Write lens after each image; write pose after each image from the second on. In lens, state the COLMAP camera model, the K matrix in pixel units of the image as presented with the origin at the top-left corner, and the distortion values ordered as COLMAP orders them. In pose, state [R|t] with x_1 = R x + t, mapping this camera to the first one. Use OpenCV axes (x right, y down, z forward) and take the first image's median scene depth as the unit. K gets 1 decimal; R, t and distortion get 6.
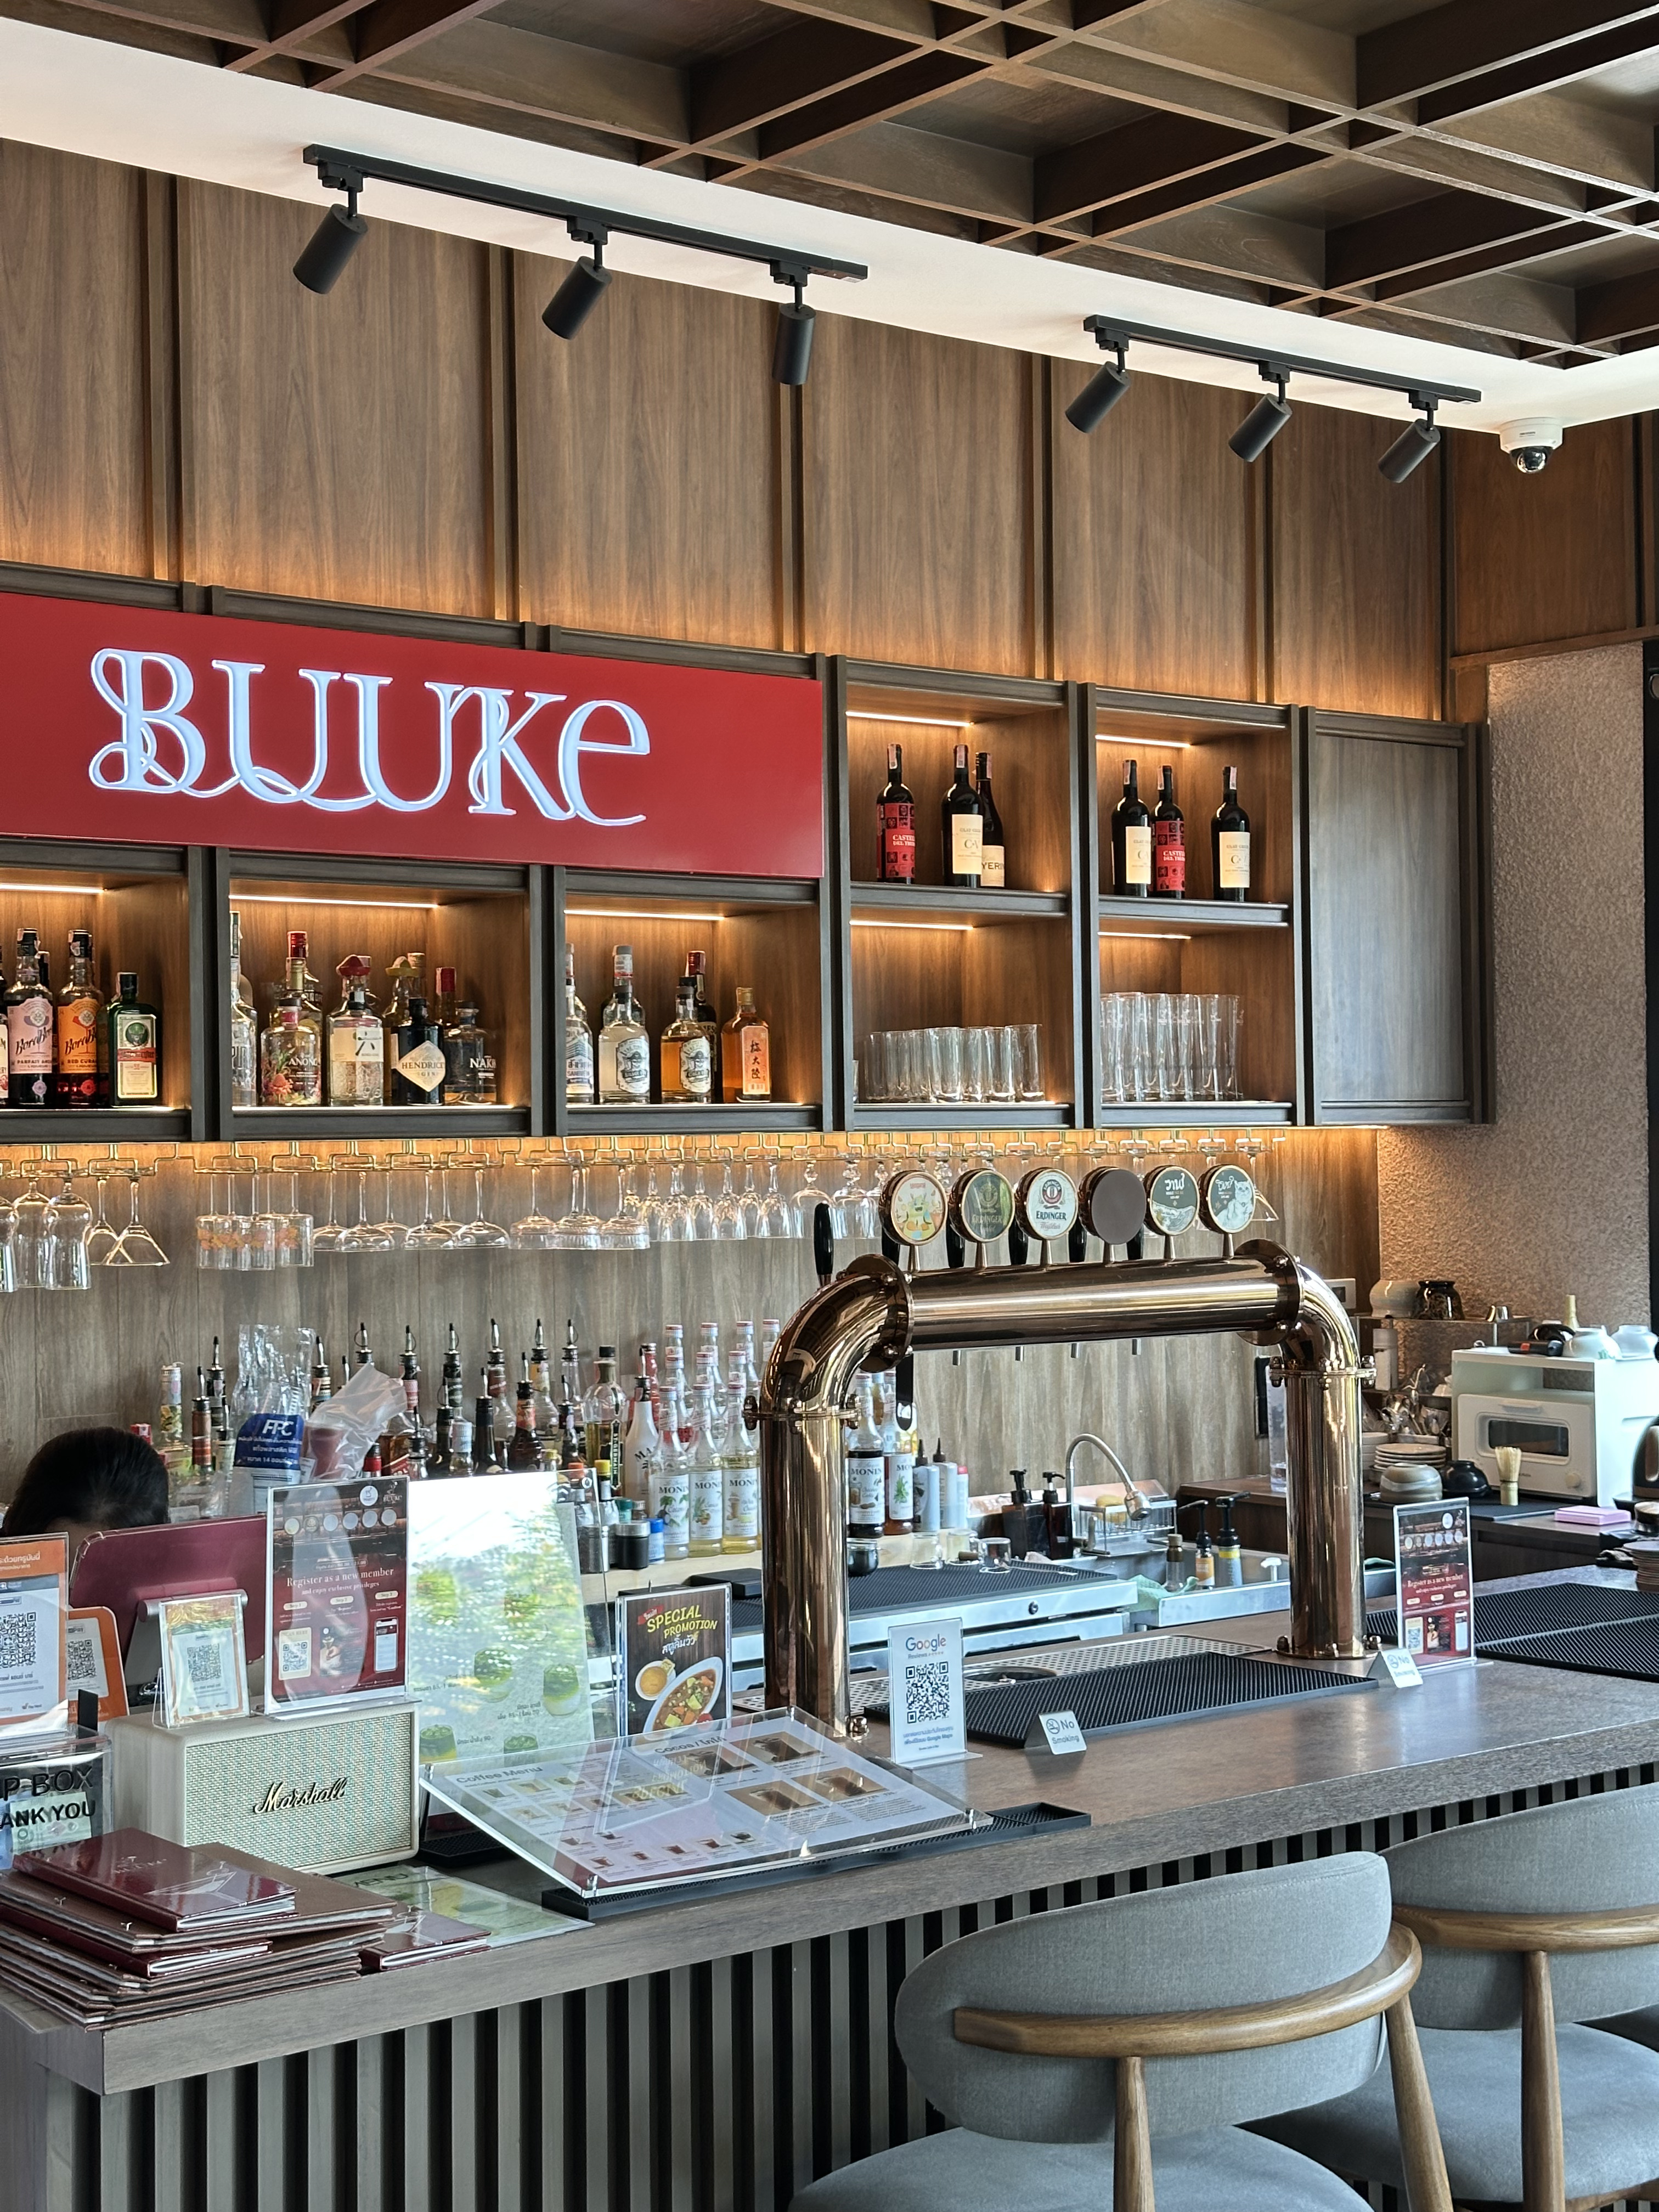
lens RADIAL K [[3087.9, 0, 838.4], [0, 3087.9, 1098.8], [0, 0, 1]] dist [0.140634, 0.000000]
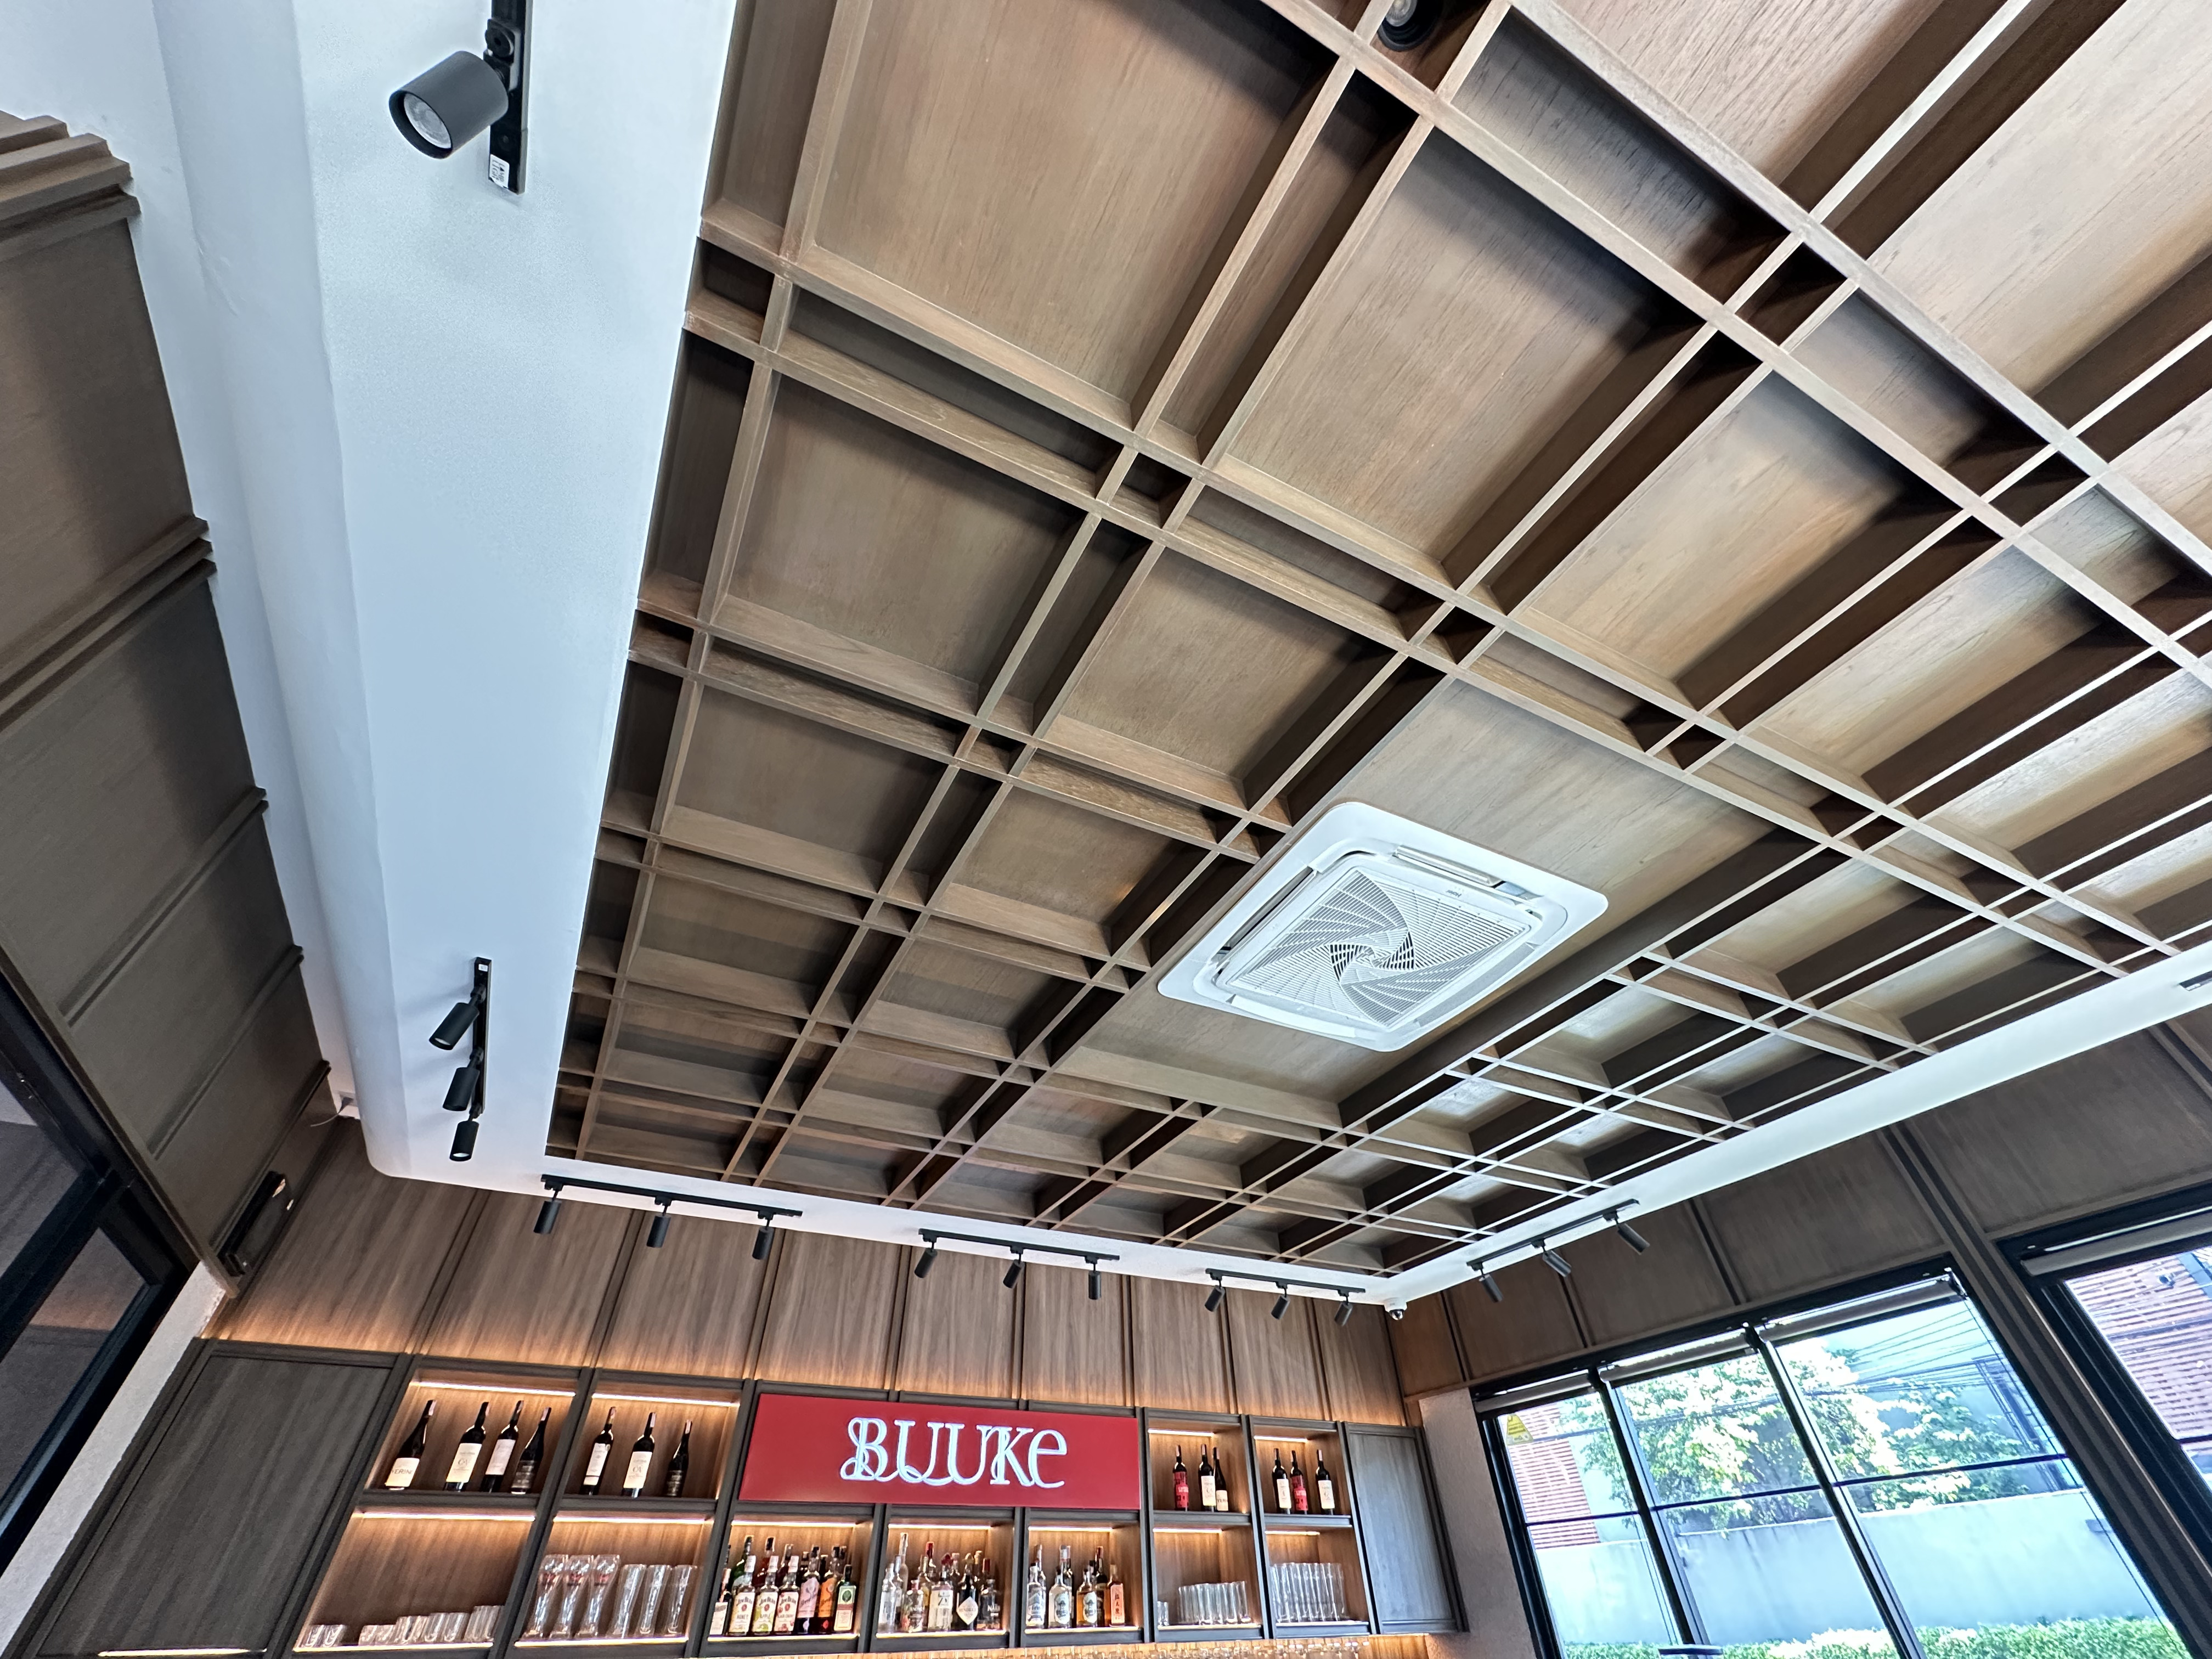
lens RADIAL K [[882.8, 0, 1106.7], [0, 882.8, 832.7], [0, 0, 1]] dist [-0.002197, 0.000333]
pose [[0.978532, -0.144397, -0.147051, 0.160193], [0.011128, 0.749492, -0.661919, -0.008443], [0.205793, 0.646073, 0.735009, 0.095676]]
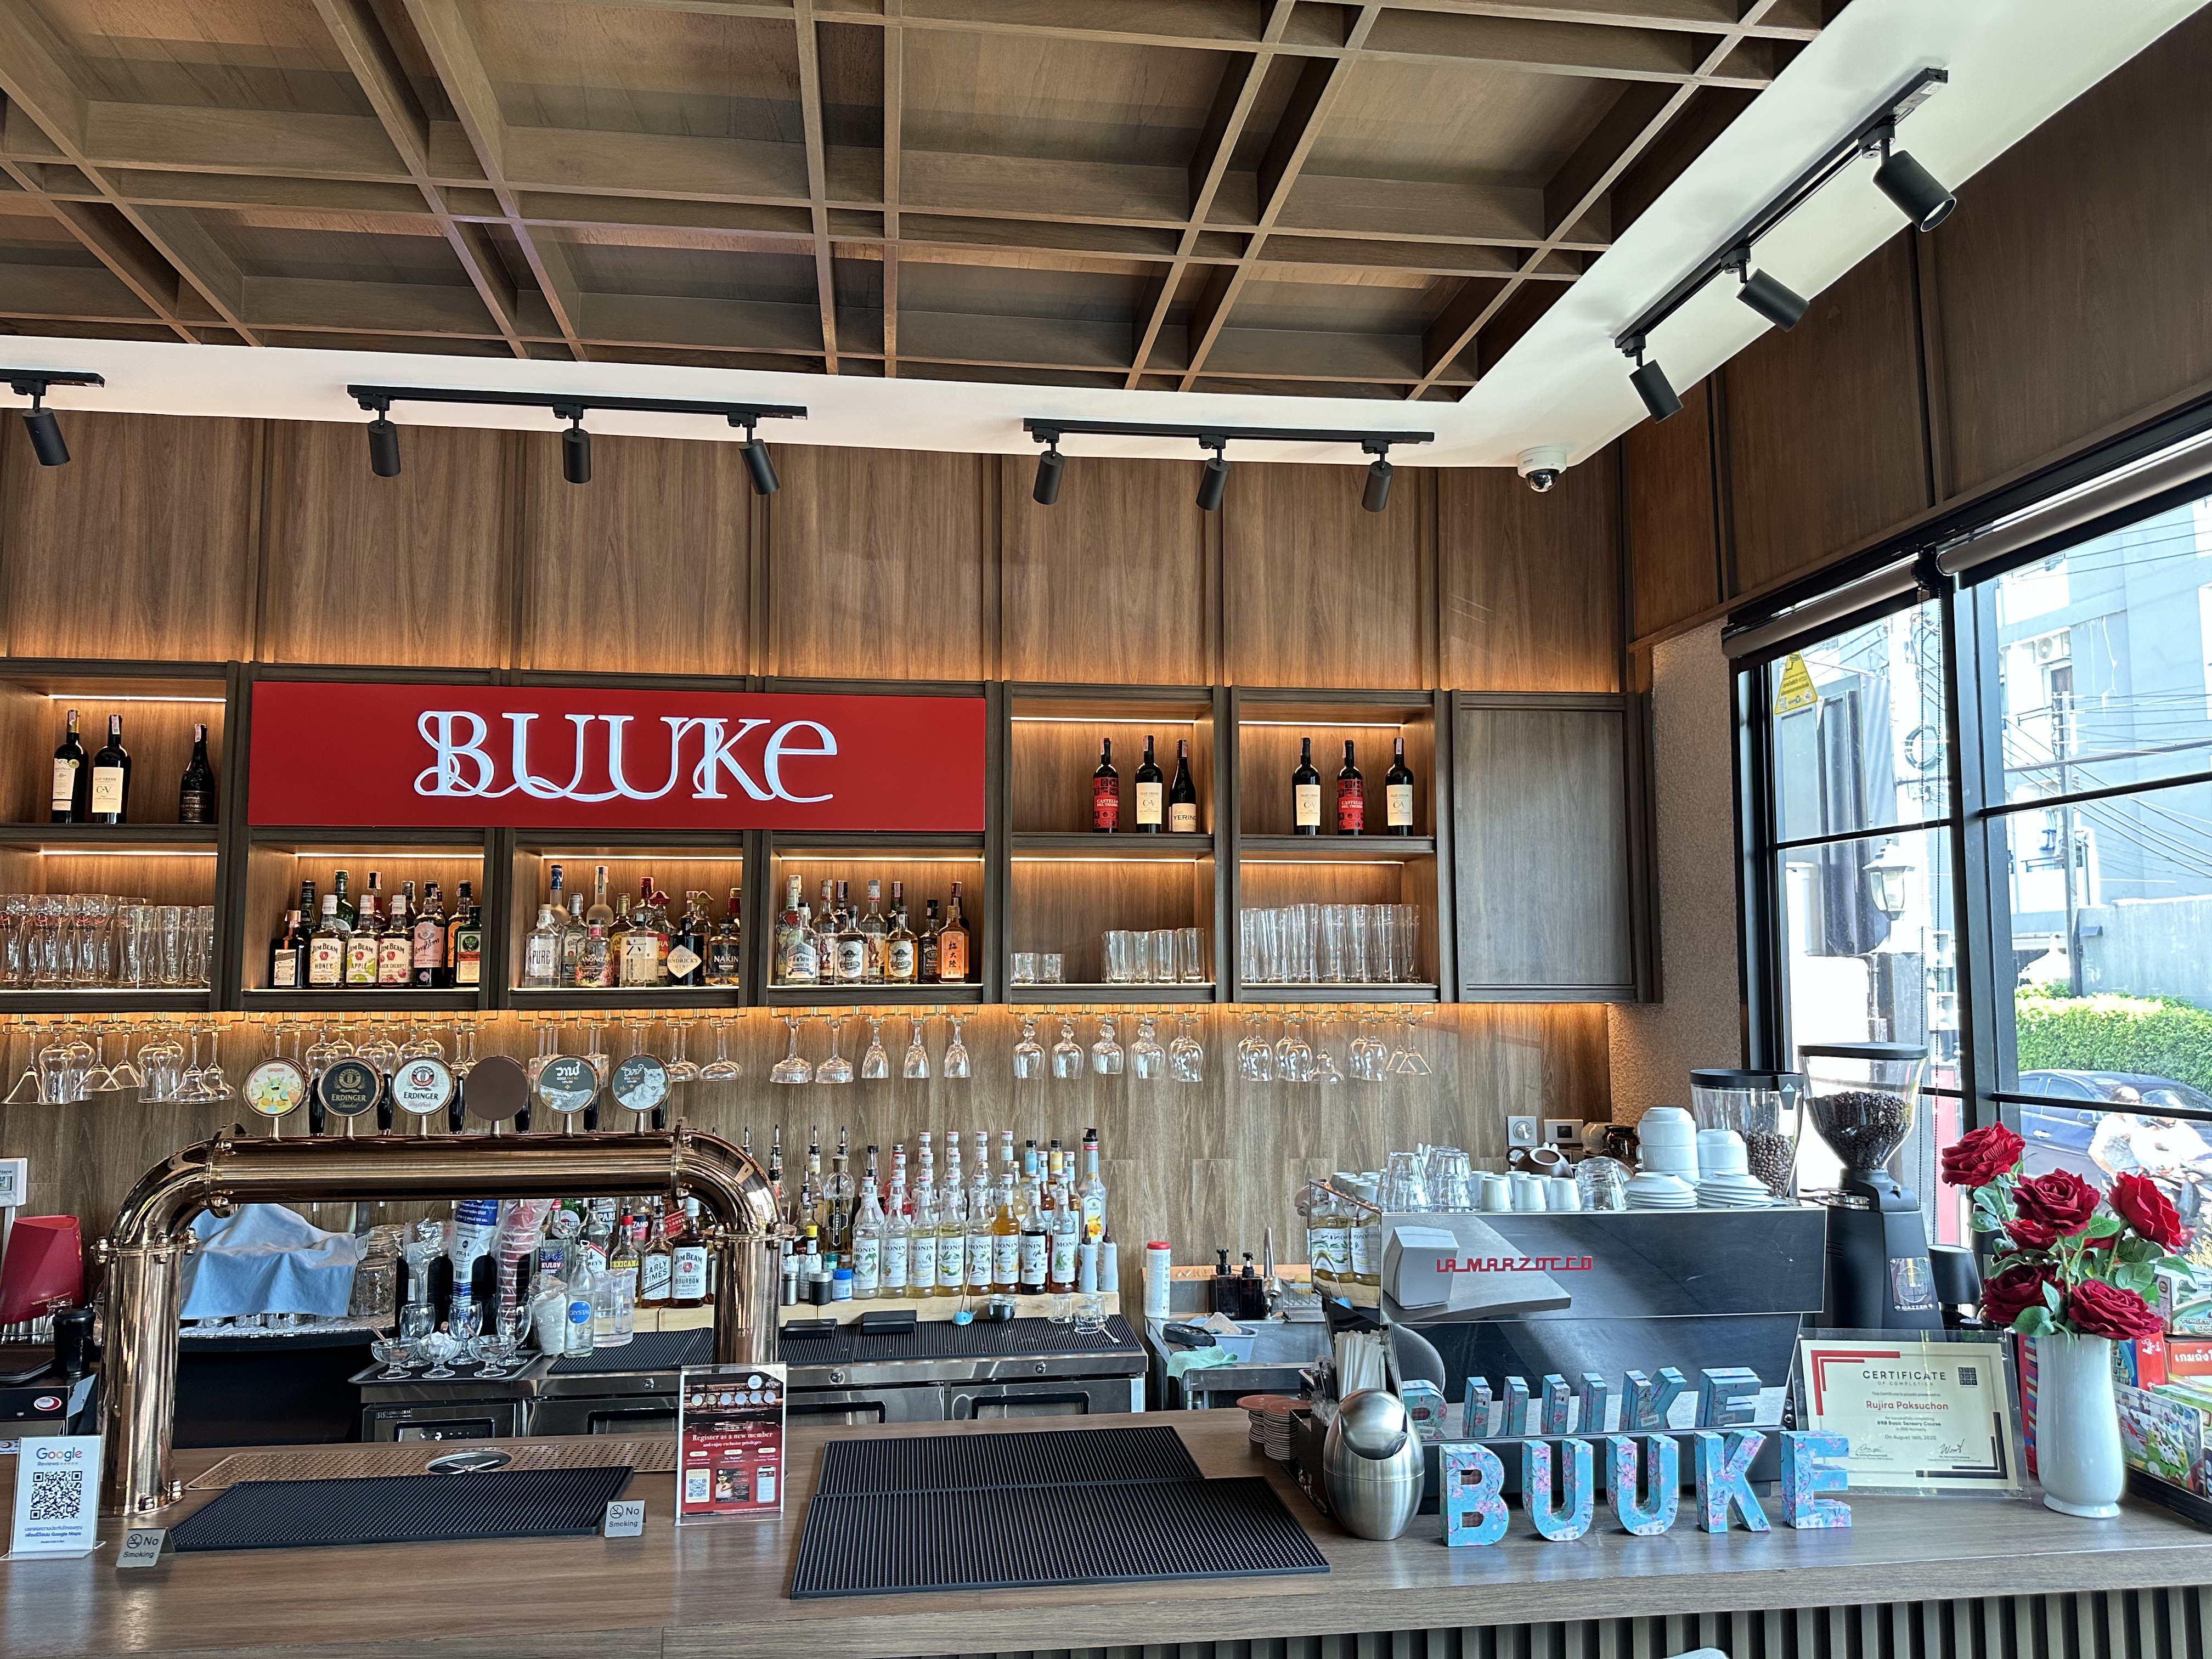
lens RADIAL K [[1549.7, 0, 1127.8], [0, 1549.7, 845.3], [0, 0, 1]] dist [0.083570, -0.105915]
pose [[0.856328, -0.035718, -0.515195, 0.442465], [-0.001646, 0.997412, -0.071886, -0.012156], [0.516429, 0.062406, 0.854053, 0.419054]]
